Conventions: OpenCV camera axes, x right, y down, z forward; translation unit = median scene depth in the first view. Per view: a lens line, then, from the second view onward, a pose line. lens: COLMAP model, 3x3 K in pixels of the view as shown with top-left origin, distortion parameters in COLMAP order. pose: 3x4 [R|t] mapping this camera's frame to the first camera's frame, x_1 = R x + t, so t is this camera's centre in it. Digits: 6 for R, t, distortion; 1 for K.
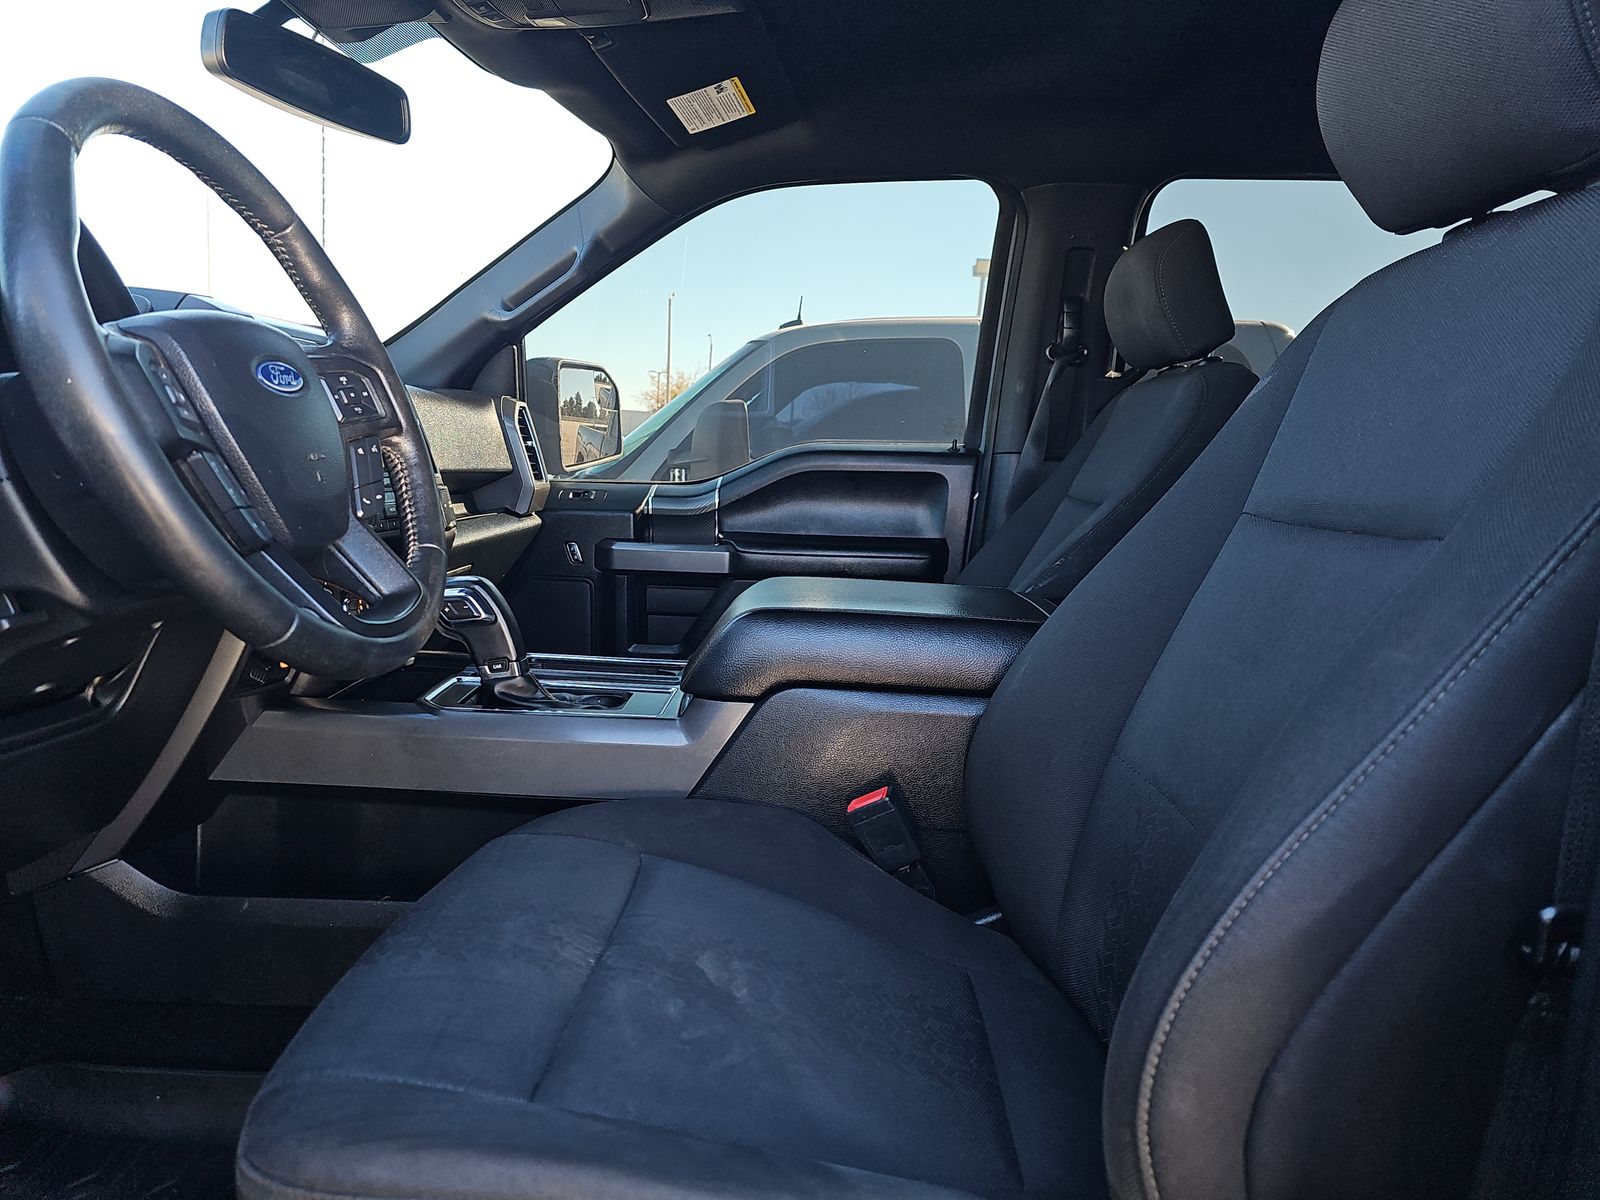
lens RADIAL K [[1039.1, 0, 800.0], [0, 1039.1, 600.0], [0, 0, 1]] dist [0.072547, -0.063452]
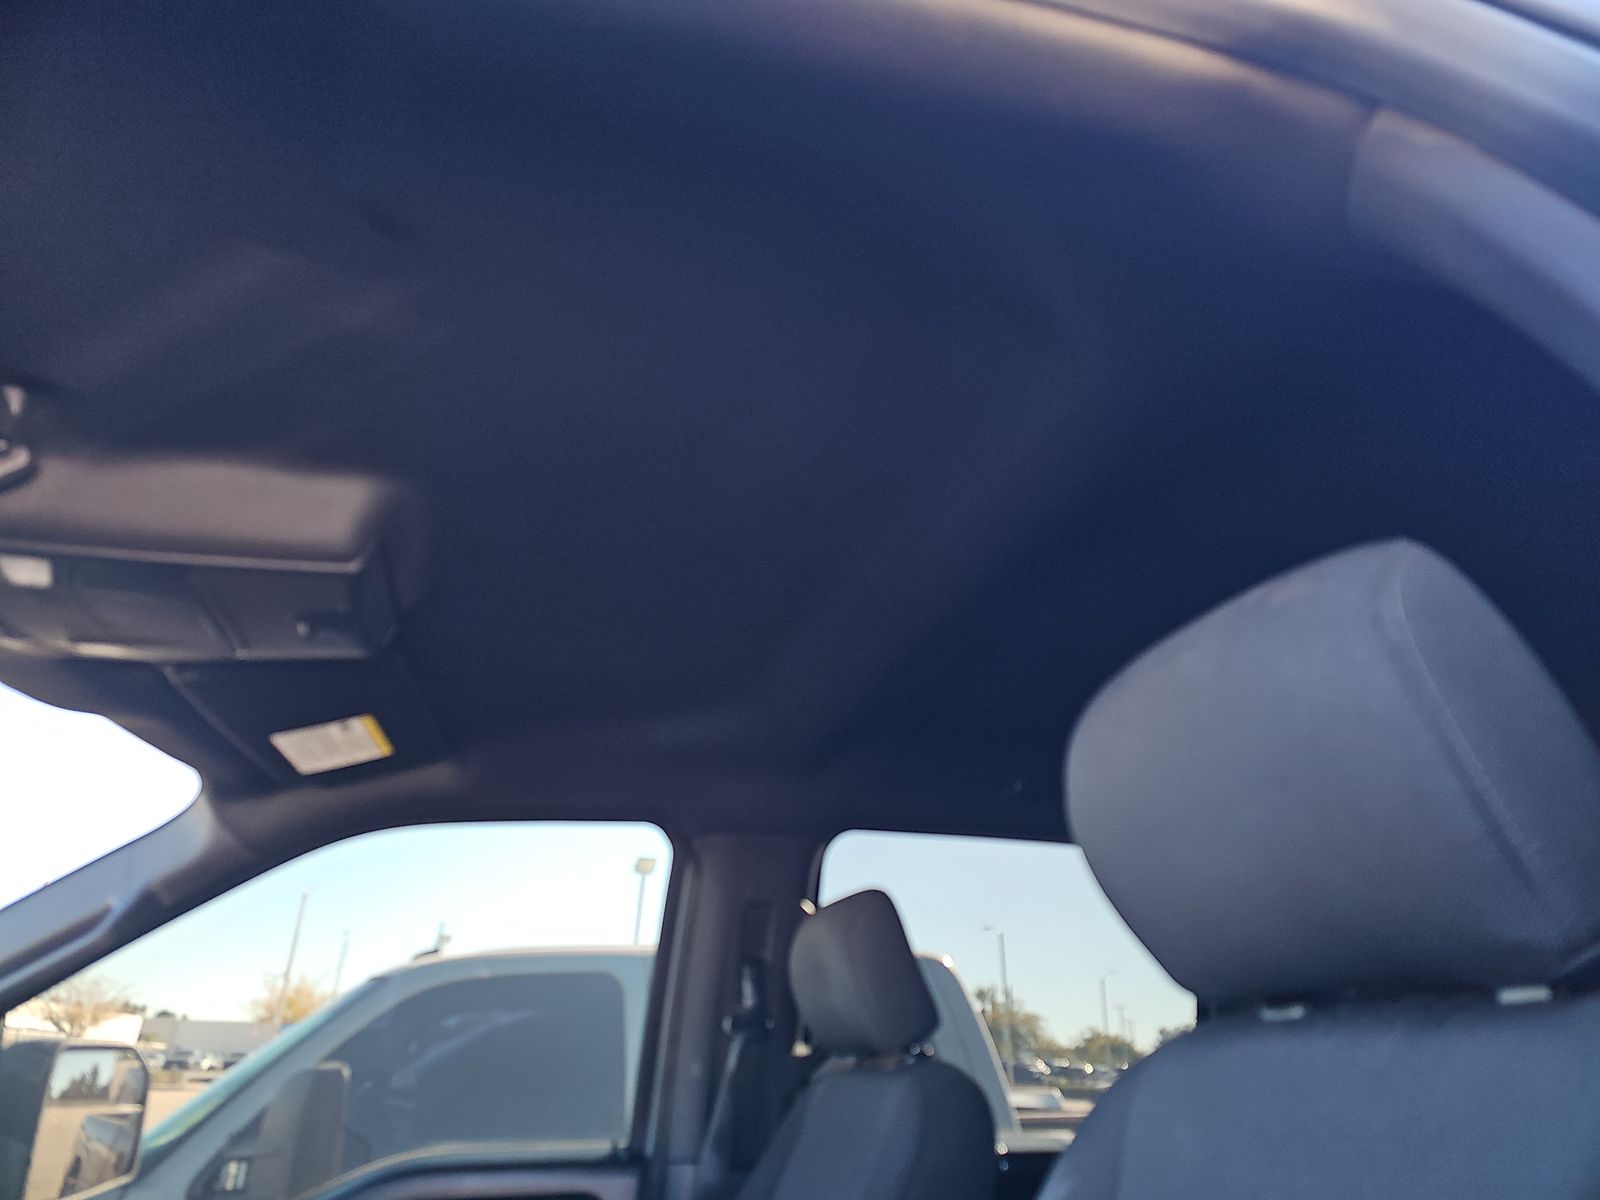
lens RADIAL K [[1039.1, 0, 800.0], [0, 1039.1, 600.0], [0, 0, 1]] dist [0.072547, -0.063452]
pose [[0.952886, 0.097354, 0.287282, 0.015160], [0.069567, 0.851710, -0.519376, -0.084781], [-0.295244, 0.514891, 0.804809, 0.124845]]
